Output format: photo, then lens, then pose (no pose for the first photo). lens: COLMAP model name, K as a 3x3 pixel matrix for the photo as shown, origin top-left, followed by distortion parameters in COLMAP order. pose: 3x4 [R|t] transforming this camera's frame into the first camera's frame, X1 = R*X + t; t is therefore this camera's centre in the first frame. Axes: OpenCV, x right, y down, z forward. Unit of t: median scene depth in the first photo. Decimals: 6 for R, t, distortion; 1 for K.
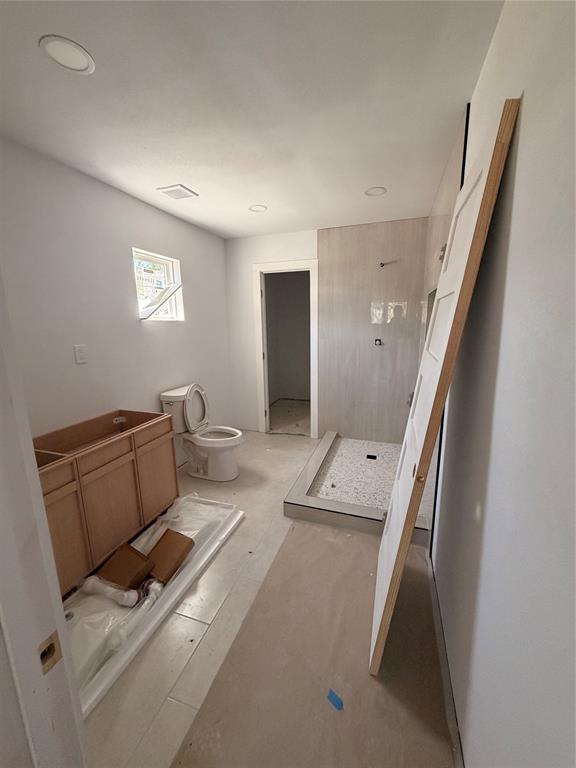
lens RADIAL K [[307.6, 0, 289.8], [0, 307.6, 382.7], [0, 0, 1]] dist [0.000969, -0.000577]
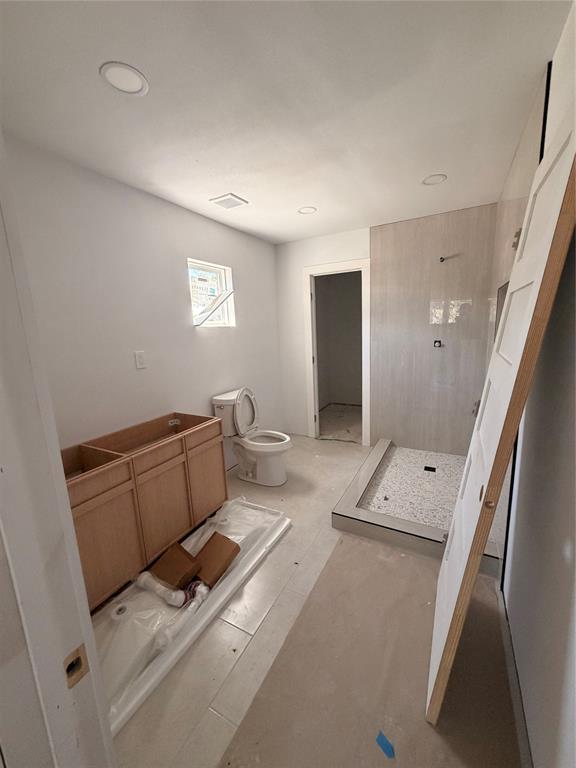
lens RADIAL K [[307.6, 0, 289.0], [0, 307.6, 381.9], [0, 0, 1]] dist [0.000969, -0.000577]
pose [[0.985211, 0.003374, -0.171310, 0.012371], [-0.005710, 0.999897, -0.013144, -0.005140], [0.171248, 0.013928, 0.985130, 0.033126]]
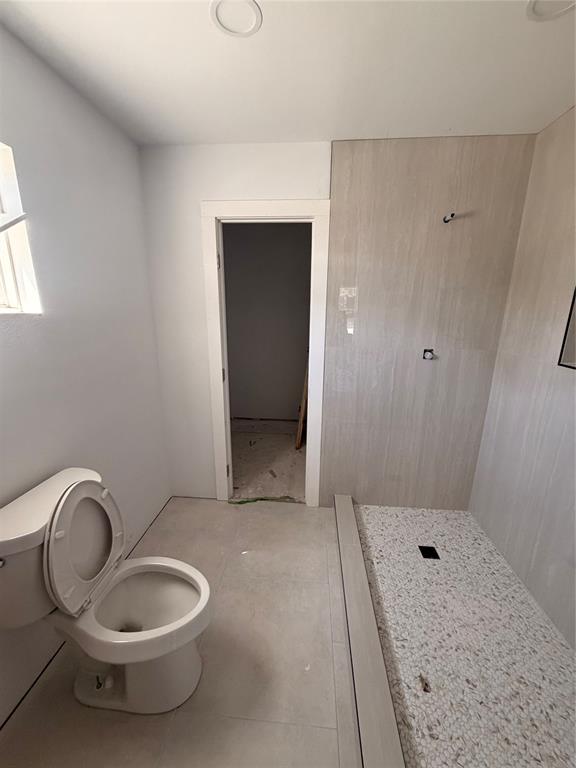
lens RADIAL K [[307.6, 0, 288.1], [0, 307.6, 382.5], [0, 0, 1]] dist [0.000969, -0.000577]
pose [[0.971226, -0.032600, 0.235918, -0.188256], [0.020427, 0.998340, 0.053858, -0.181312], [-0.237282, -0.047489, 0.970279, 0.765936]]
